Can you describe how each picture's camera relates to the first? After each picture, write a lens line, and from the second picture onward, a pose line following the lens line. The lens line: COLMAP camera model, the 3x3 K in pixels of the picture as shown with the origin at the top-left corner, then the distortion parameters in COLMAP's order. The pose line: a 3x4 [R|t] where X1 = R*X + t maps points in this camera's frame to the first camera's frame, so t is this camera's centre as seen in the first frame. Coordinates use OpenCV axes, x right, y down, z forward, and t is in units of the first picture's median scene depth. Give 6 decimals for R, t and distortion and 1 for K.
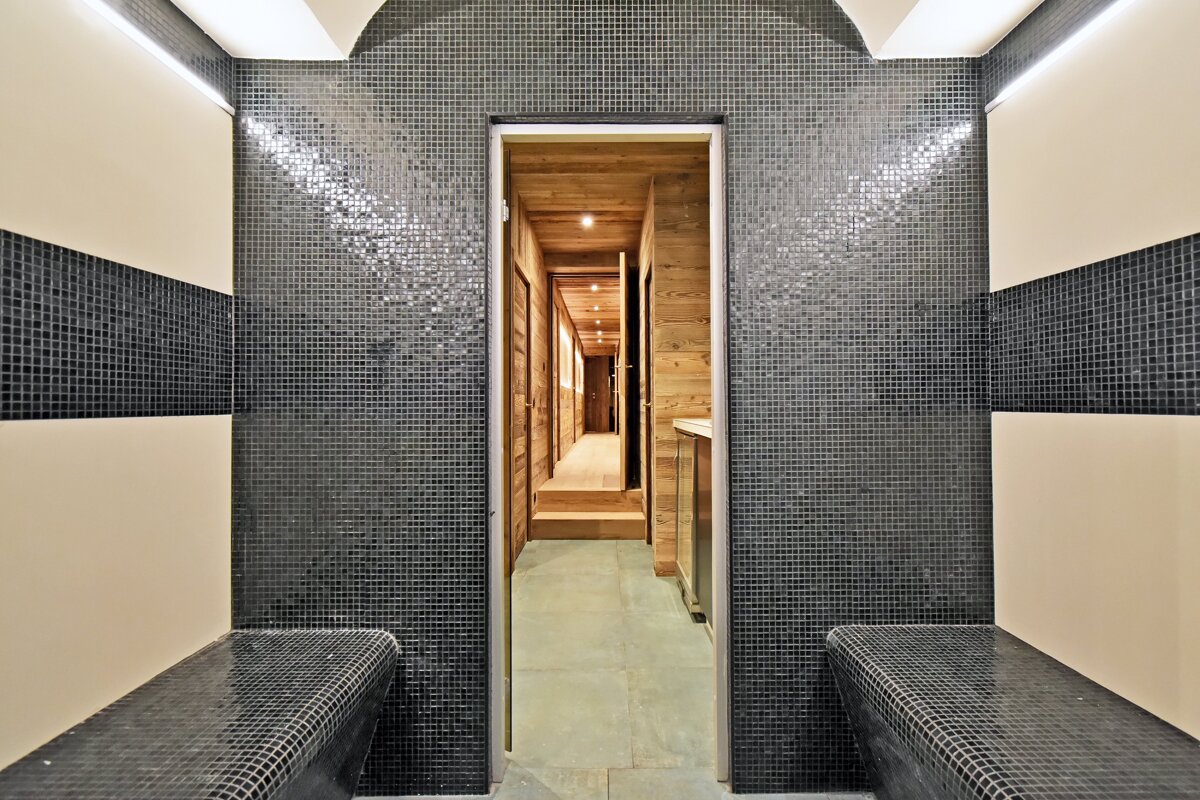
lens RADIAL K [[523.0, 0, 600.0], [0, 523.0, 400.0], [0, 0, 1]] dist [0.014509, -0.008846]
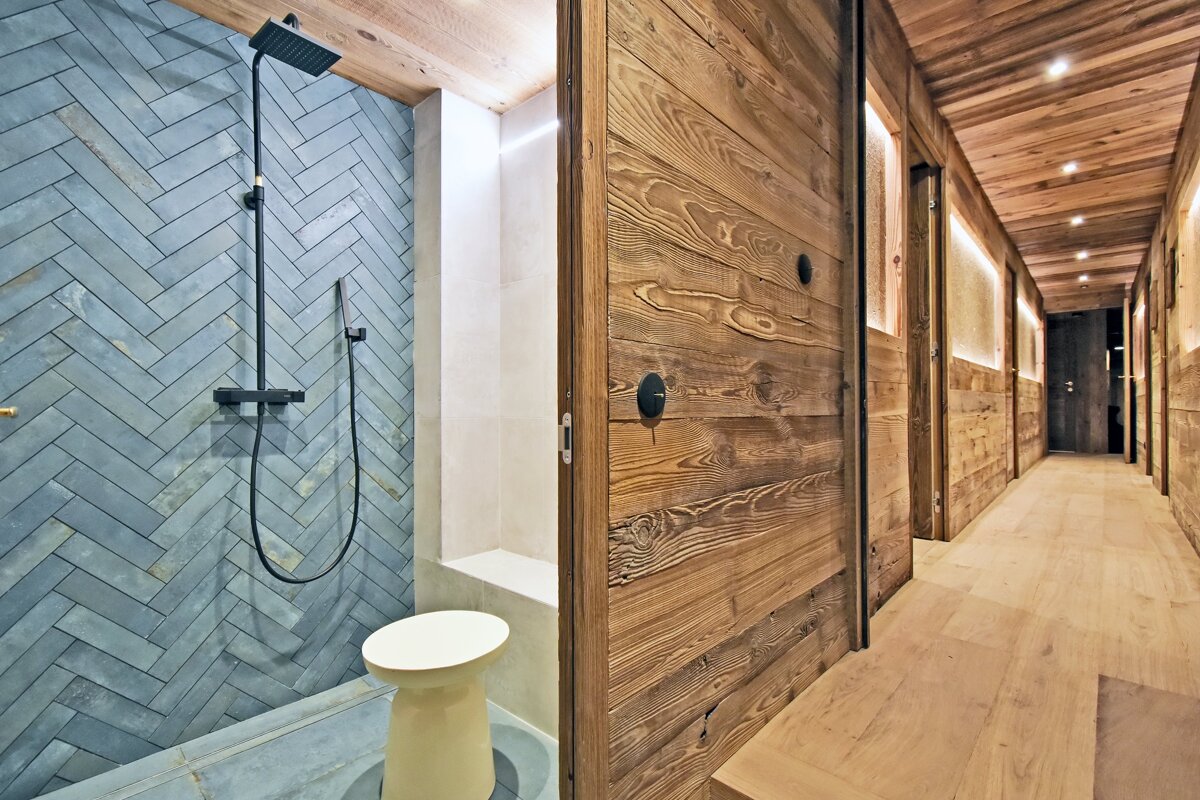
lens RADIAL K [[523.0, 0, 600.0], [0, 523.0, 400.0], [0, 0, 1]] dist [0.014509, -0.008846]
pose [[0.733414, -0.002814, -0.679776, 0.002663], [0.006771, 0.999972, 0.003166, 0.001489], [0.679748, -0.006925, 0.733413, 0.377561]]
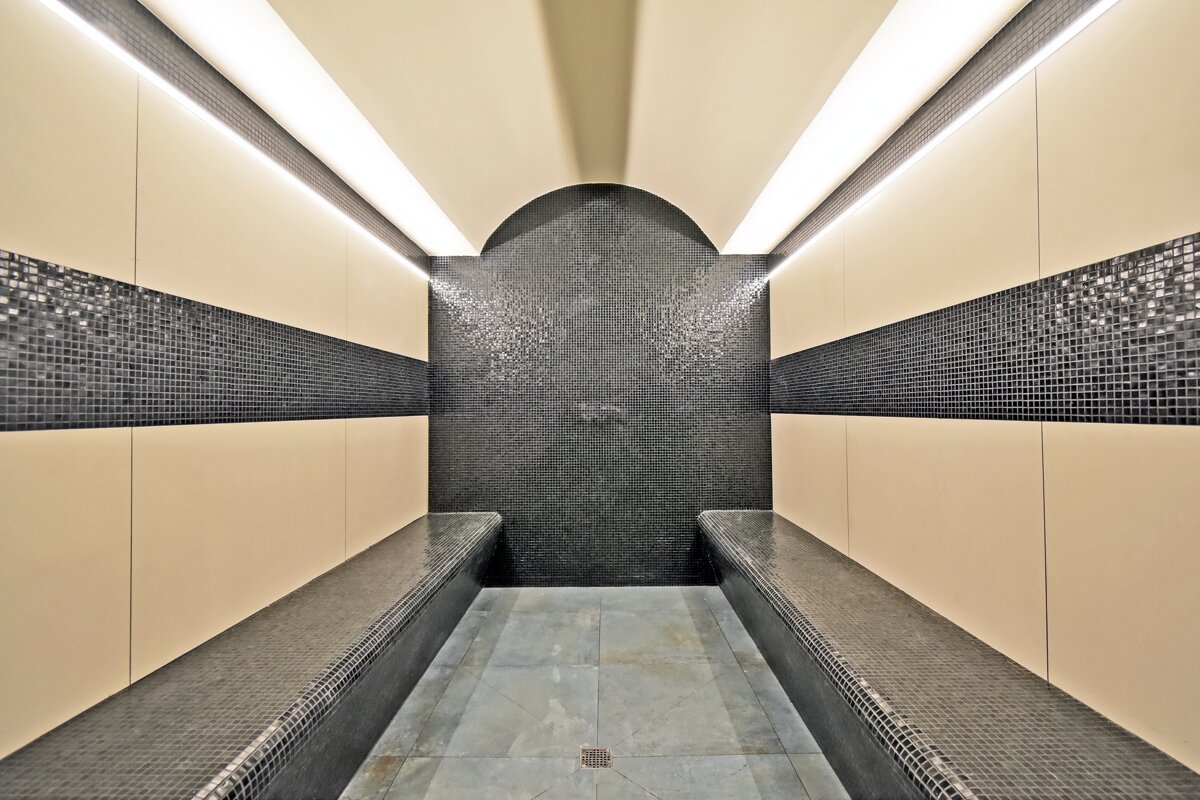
lens RADIAL K [[523.0, 0, 600.0], [0, 523.0, 400.0], [0, 0, 1]] dist [0.014509, -0.008846]
pose [[0.998803, -0.003333, 0.048808, -0.067096], [0.004222, 0.999827, -0.018124, 0.003571], [-0.048739, 0.018309, 0.998644, -0.999567]]
